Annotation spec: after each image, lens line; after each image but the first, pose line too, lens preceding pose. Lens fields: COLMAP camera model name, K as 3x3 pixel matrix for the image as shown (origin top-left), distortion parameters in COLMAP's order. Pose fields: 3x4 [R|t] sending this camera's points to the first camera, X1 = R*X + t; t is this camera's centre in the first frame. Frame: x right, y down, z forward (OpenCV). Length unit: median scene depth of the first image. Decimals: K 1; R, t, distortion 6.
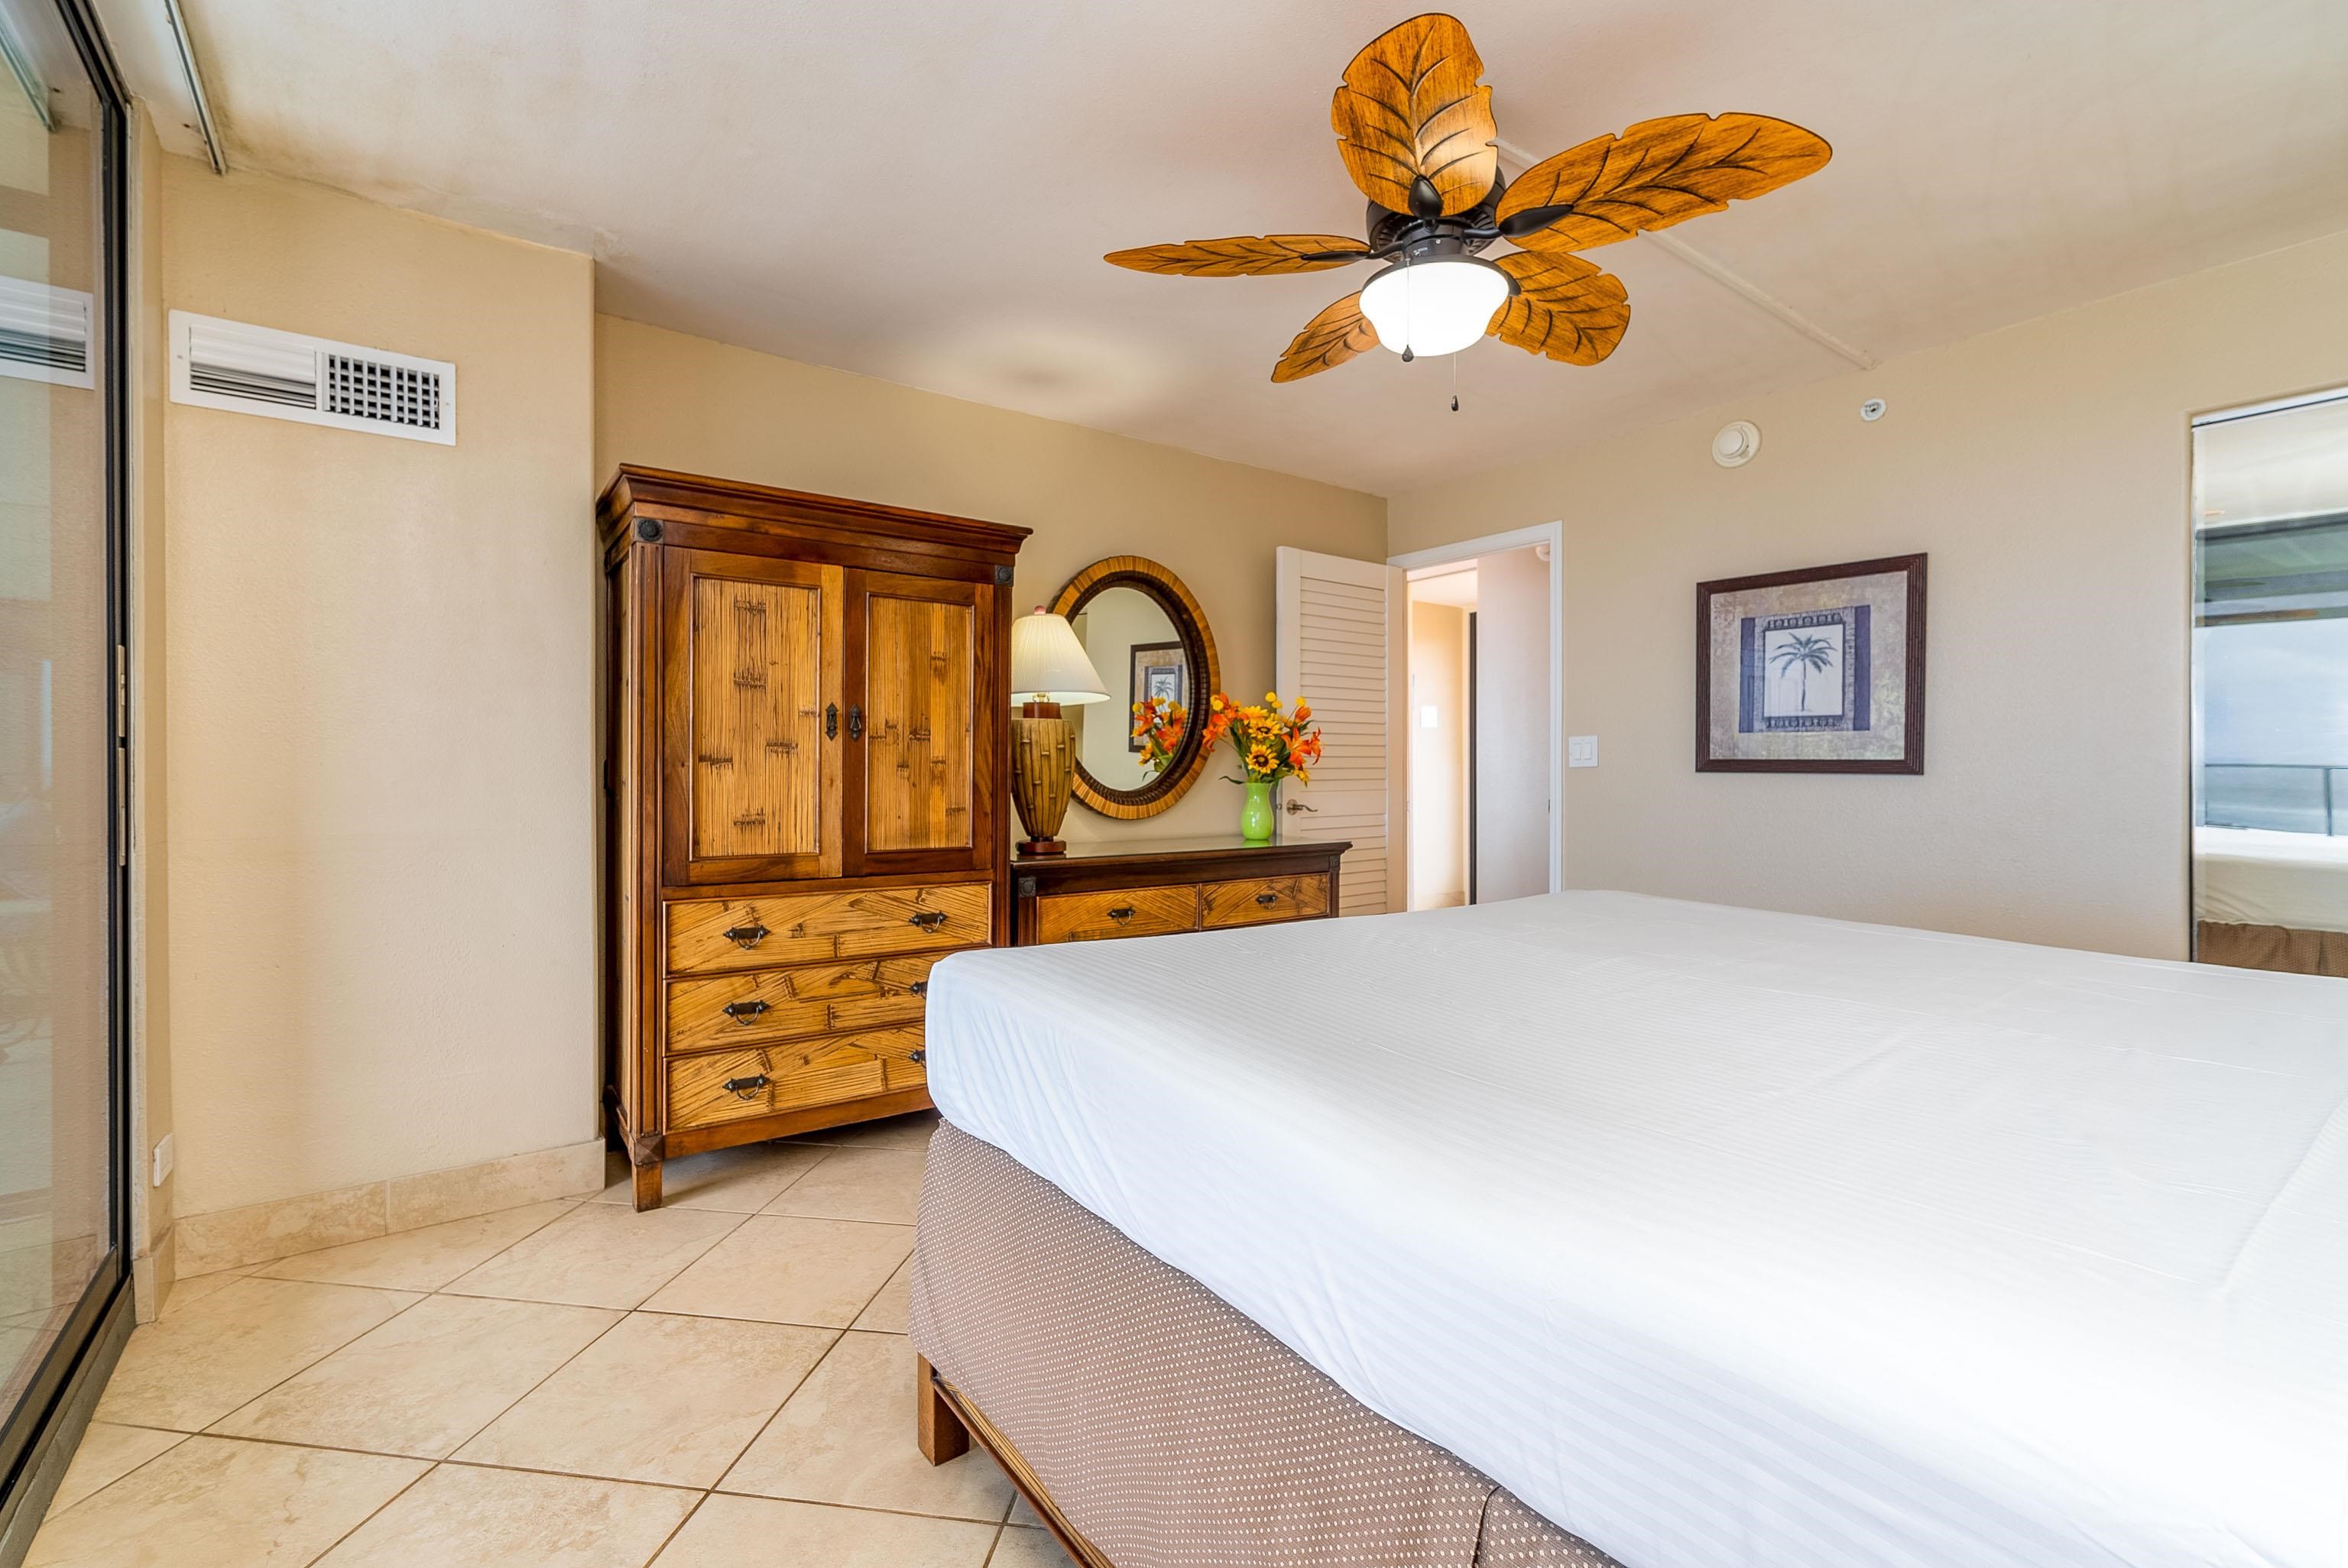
lens RADIAL K [[1020.1, 0, 1150.6], [0, 1020.1, 771.6], [0, 0, 1]] dist [0.001694, 0.000519]
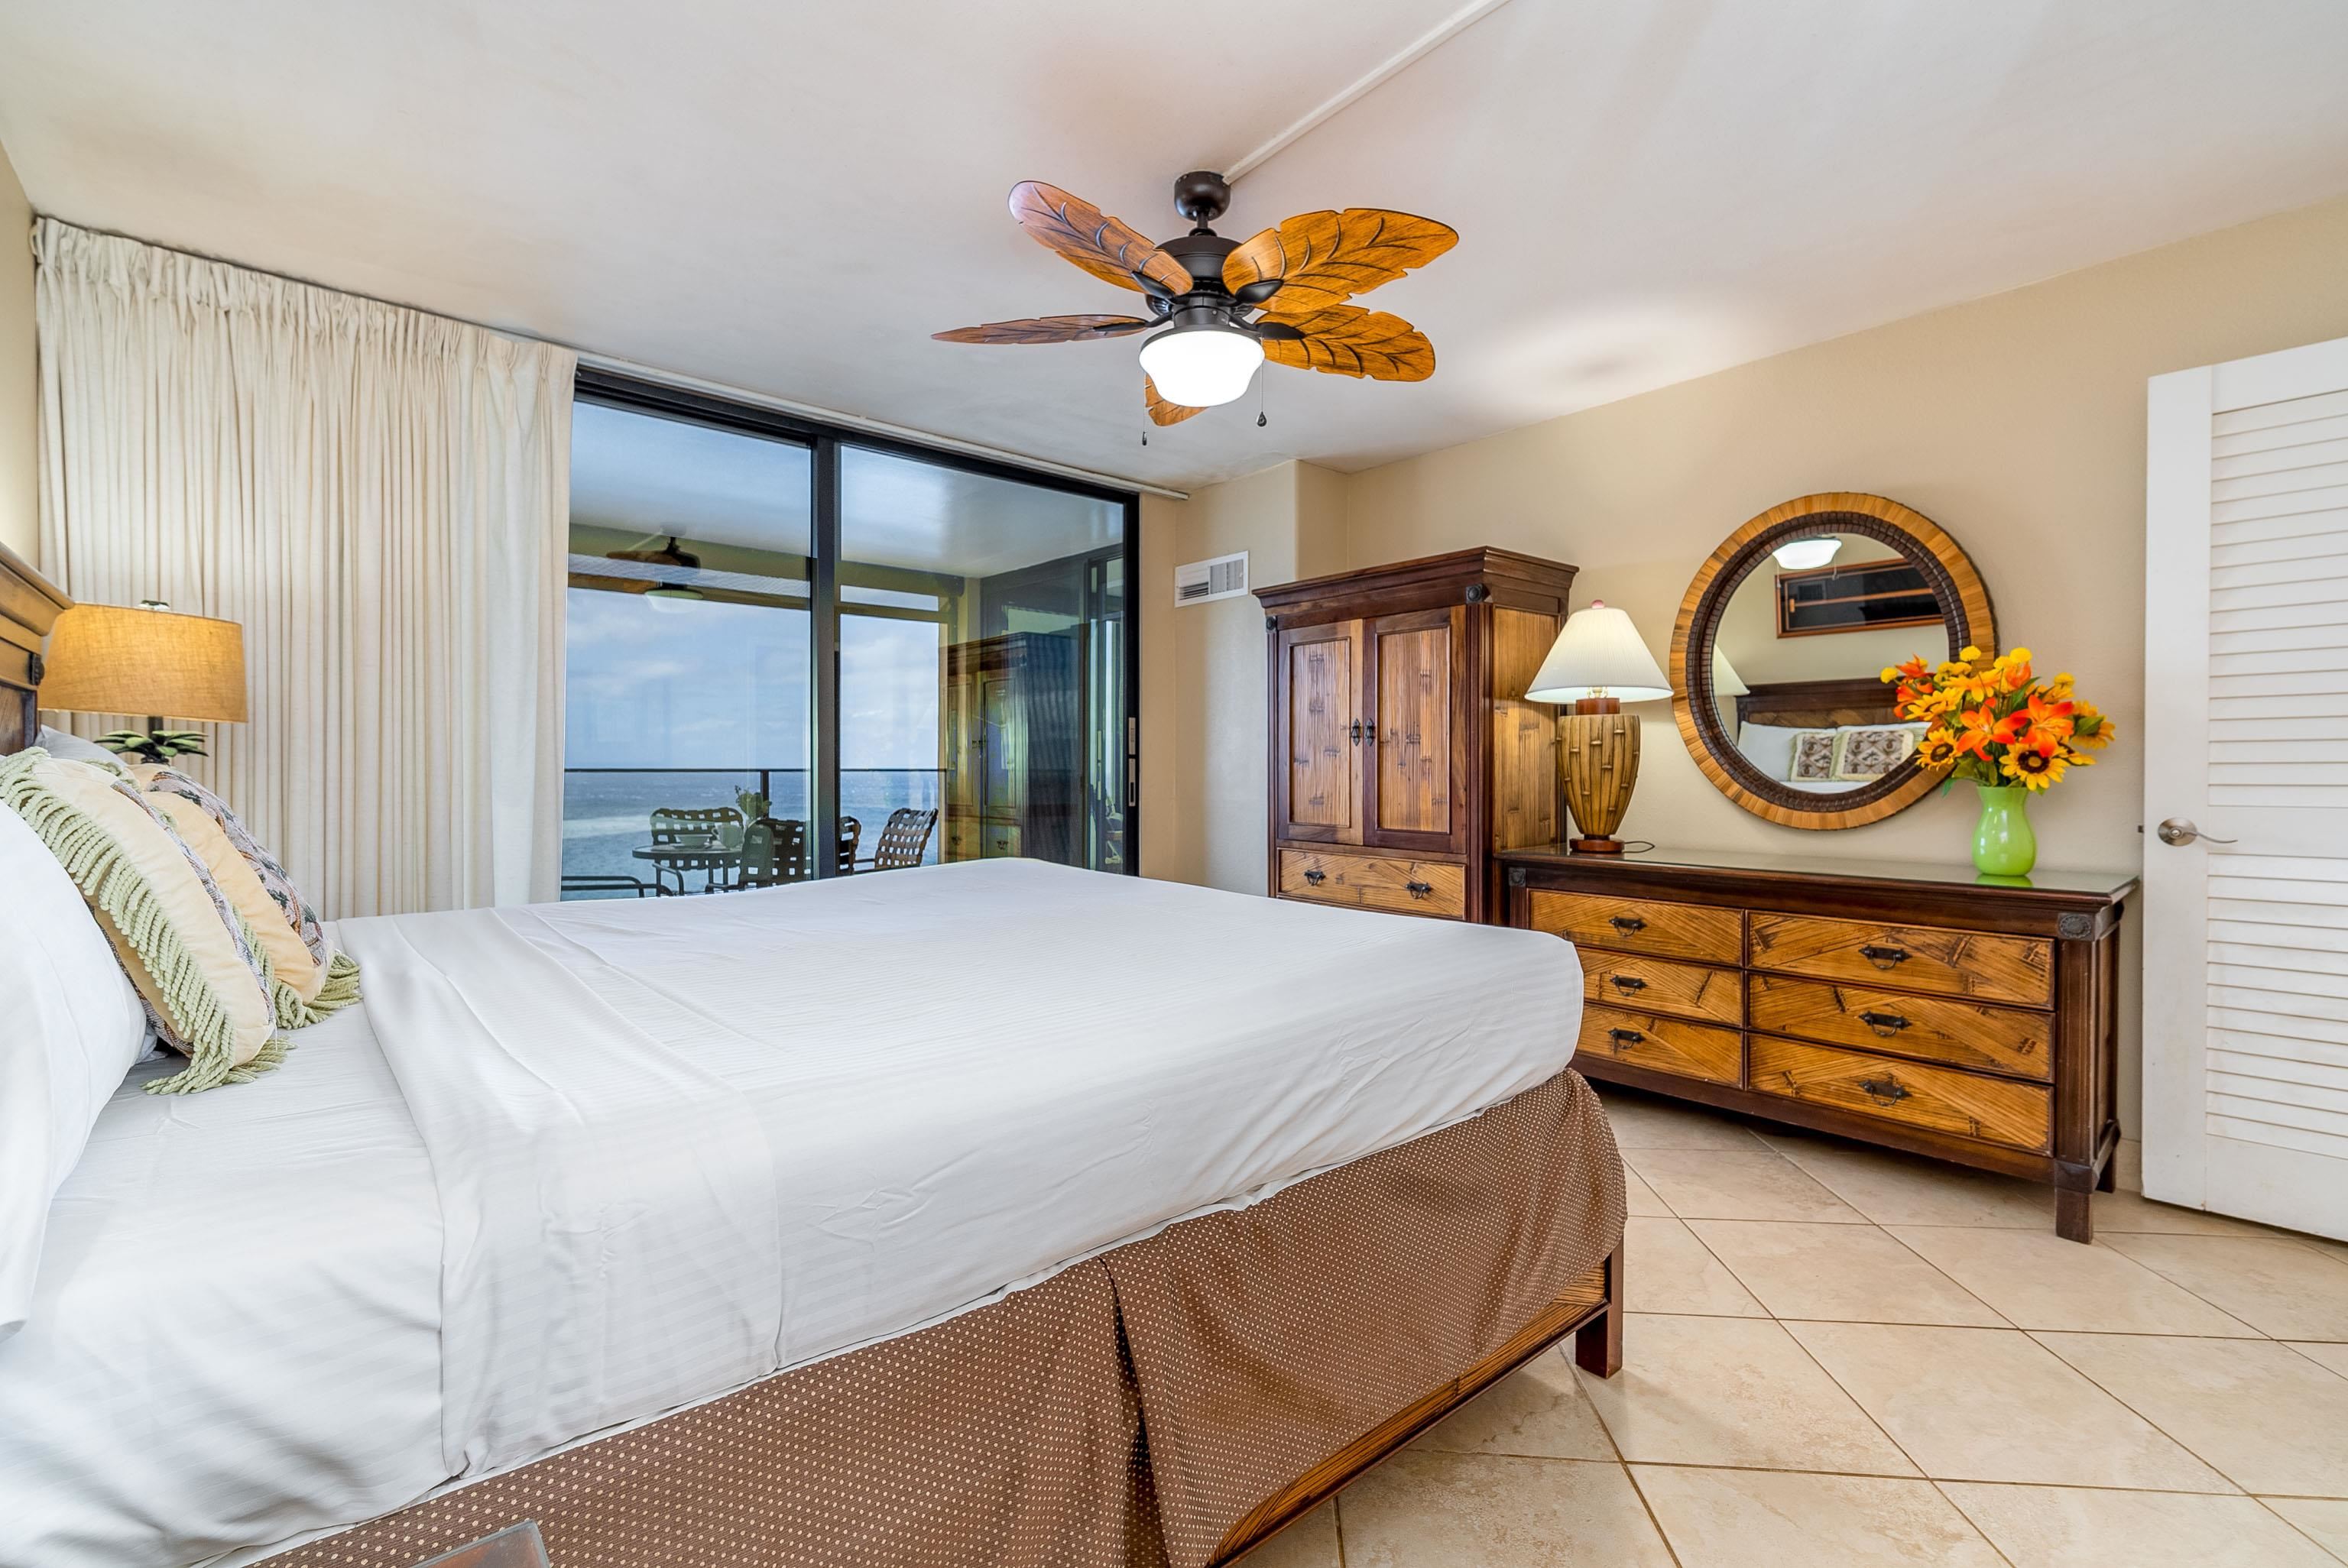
lens RADIAL K [[1020.1, 0, 1183.6], [0, 1020.1, 777.6], [0, 0, 1]] dist [0.001694, 0.000519]
pose [[0.086384, 0.011994, -0.996190, 0.985963], [-0.000565, 0.999928, 0.011990, -0.003940], [0.996262, -0.000473, 0.086385, 0.606066]]
